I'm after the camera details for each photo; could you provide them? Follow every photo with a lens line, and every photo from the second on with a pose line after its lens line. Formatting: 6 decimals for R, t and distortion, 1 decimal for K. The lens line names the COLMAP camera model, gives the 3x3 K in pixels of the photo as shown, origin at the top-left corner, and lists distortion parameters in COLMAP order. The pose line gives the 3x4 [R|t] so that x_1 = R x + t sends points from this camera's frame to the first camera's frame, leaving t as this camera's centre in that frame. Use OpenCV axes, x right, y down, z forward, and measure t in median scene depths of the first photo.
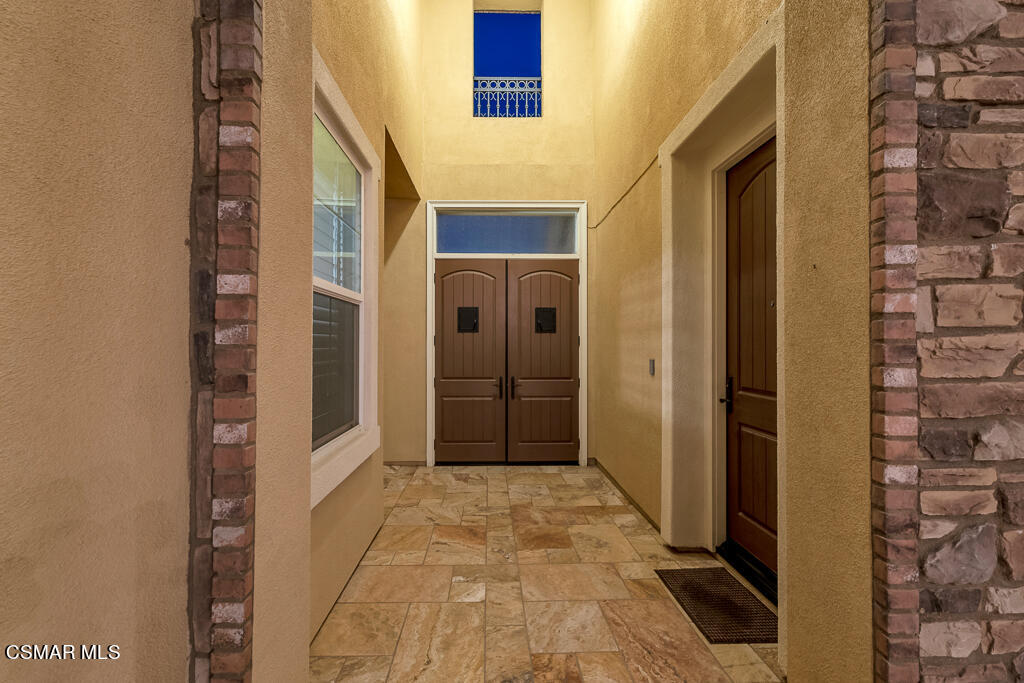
lens RADIAL K [[429.4, 0, 507.5], [0, 429.4, 340.9], [0, 0, 1]] dist [0.001421, -0.000048]
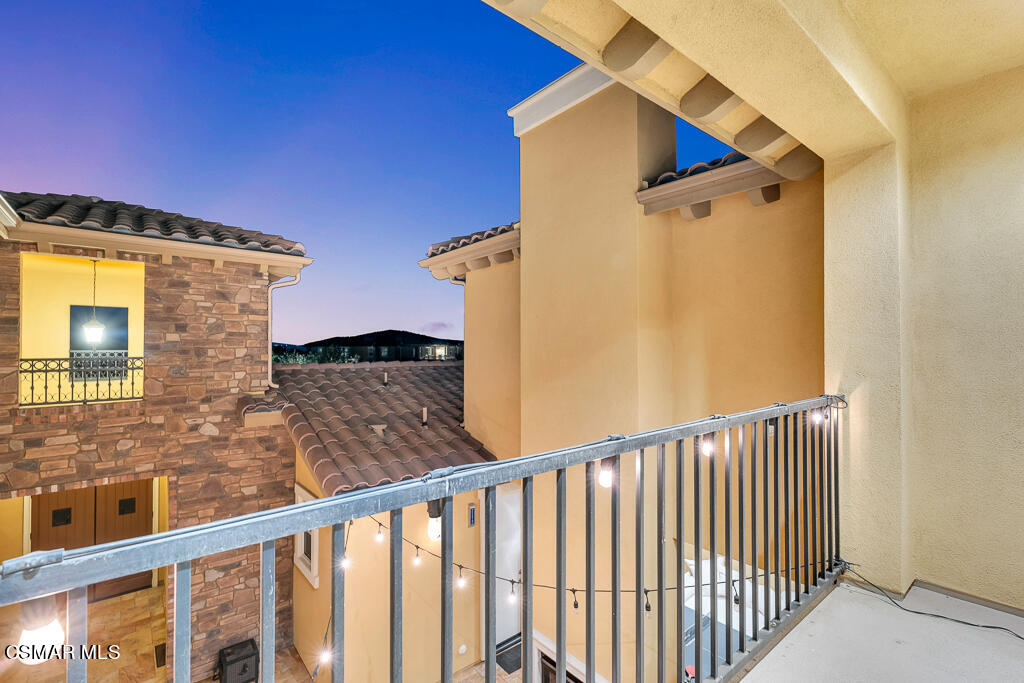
lens RADIAL K [[464.9, 0, 516.7], [0, 464.9, 340.3], [0, 0, 1]] dist [0.004301, 0.000127]
pose [[0.793732, 0.006708, 0.608231, 0.183687], [-0.009587, 0.999953, 0.001484, -0.709911], [-0.608192, -0.007009, 0.793759, -1.351401]]
